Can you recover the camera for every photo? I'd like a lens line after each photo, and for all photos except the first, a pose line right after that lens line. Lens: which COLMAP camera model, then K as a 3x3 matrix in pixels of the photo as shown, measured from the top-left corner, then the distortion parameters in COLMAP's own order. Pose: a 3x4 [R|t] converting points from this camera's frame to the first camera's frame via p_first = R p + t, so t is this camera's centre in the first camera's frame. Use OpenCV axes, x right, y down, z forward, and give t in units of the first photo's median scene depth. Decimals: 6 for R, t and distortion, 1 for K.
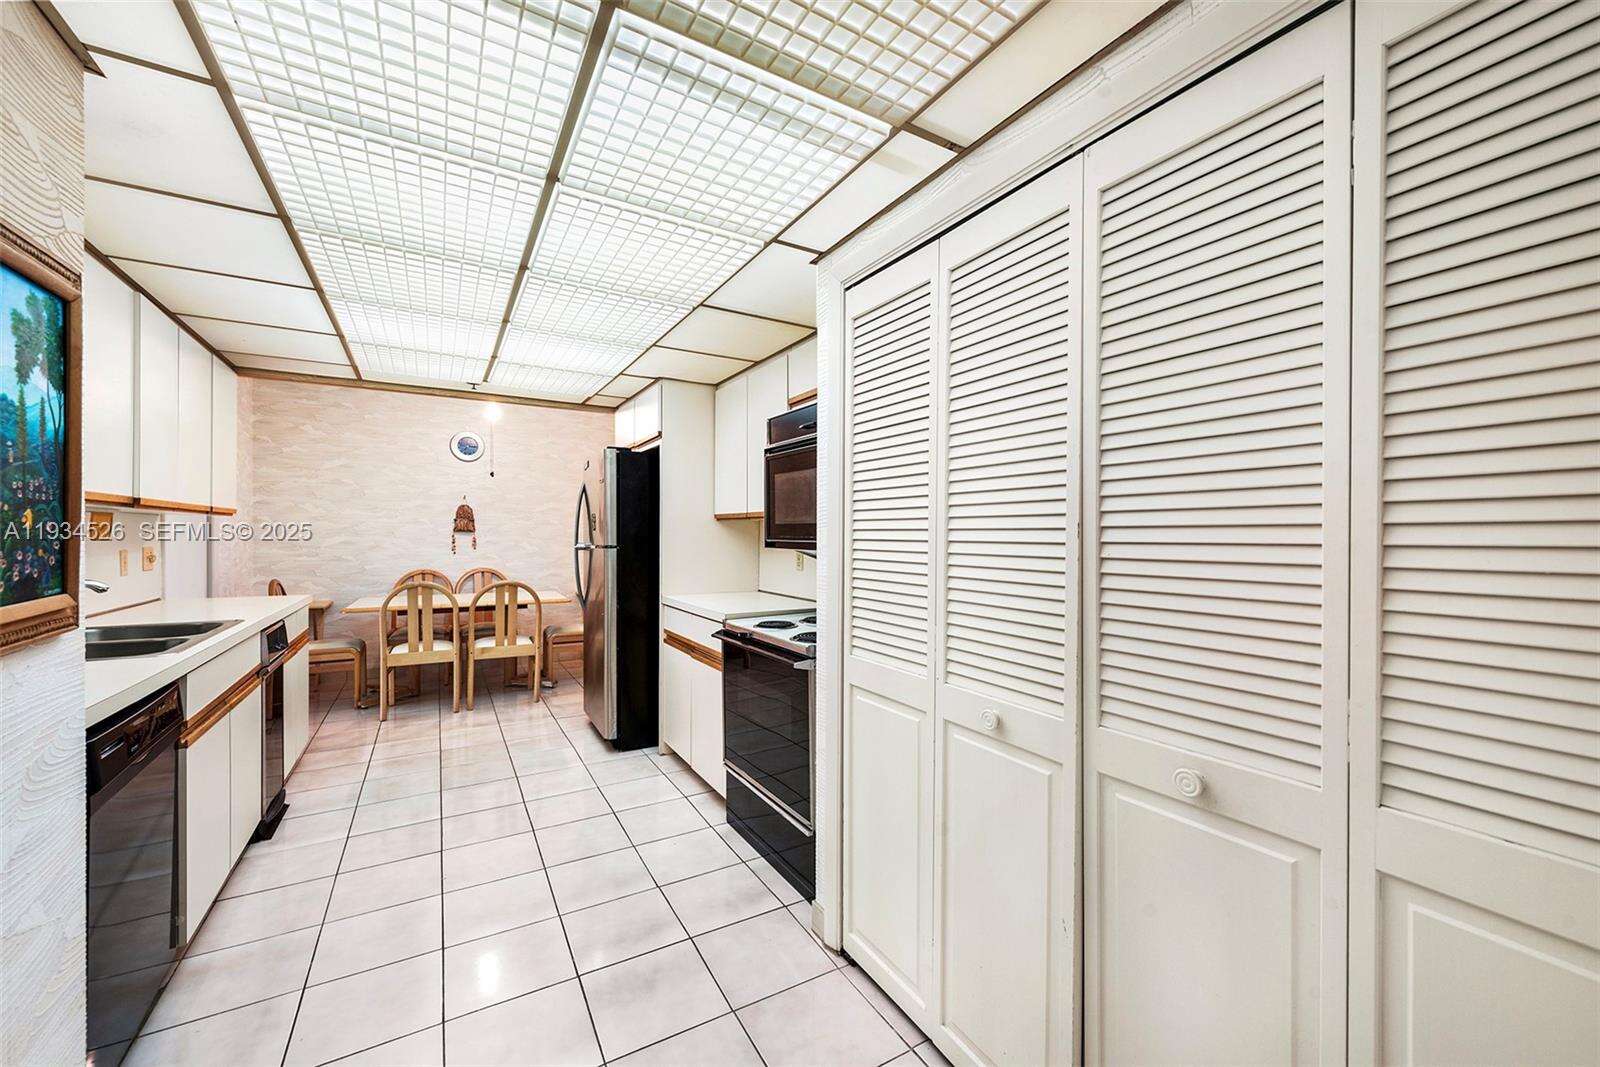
lens RADIAL K [[631.2, 0, 795.7], [0, 631.2, 536.8], [0, 0, 1]] dist [0.011607, -0.003597]
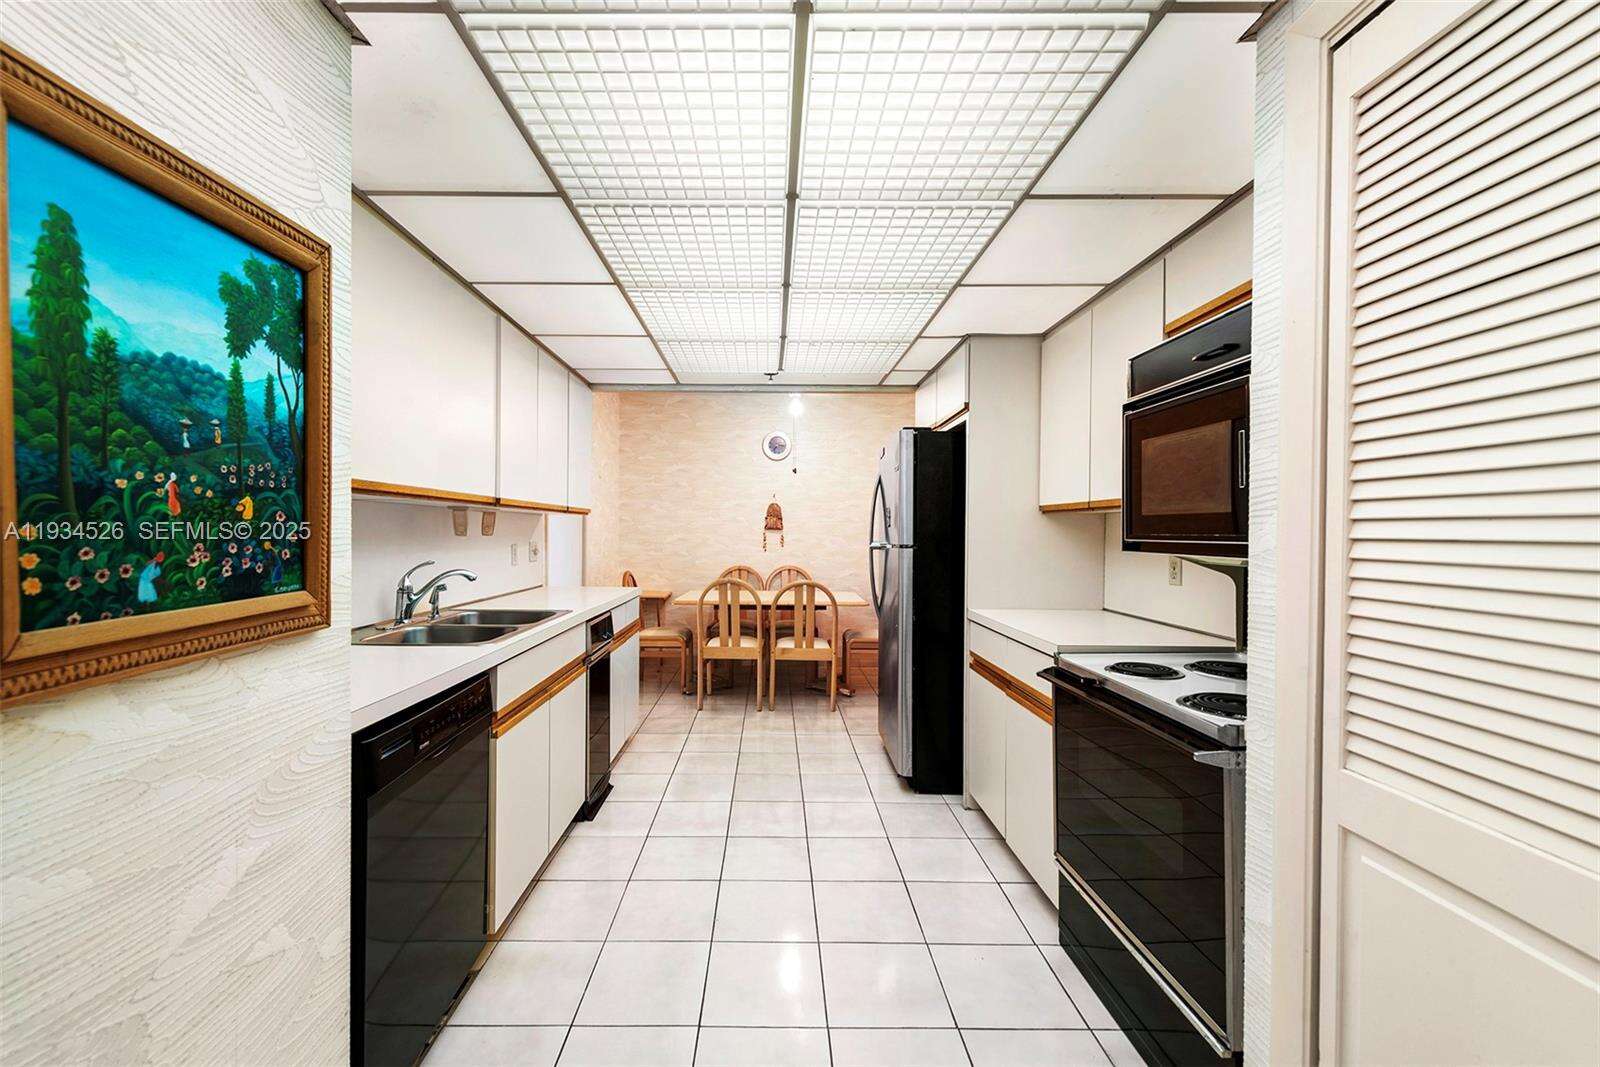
lens RADIAL K [[631.2, 0, 791.1], [0, 631.2, 534.5], [0, 0, 1]] dist [0.011607, -0.003597]
pose [[0.882489, 0.004083, -0.470315, -0.042300], [-0.005532, 0.999983, -0.001699, 0.002722], [0.470300, 0.004102, 0.882497, 0.233173]]
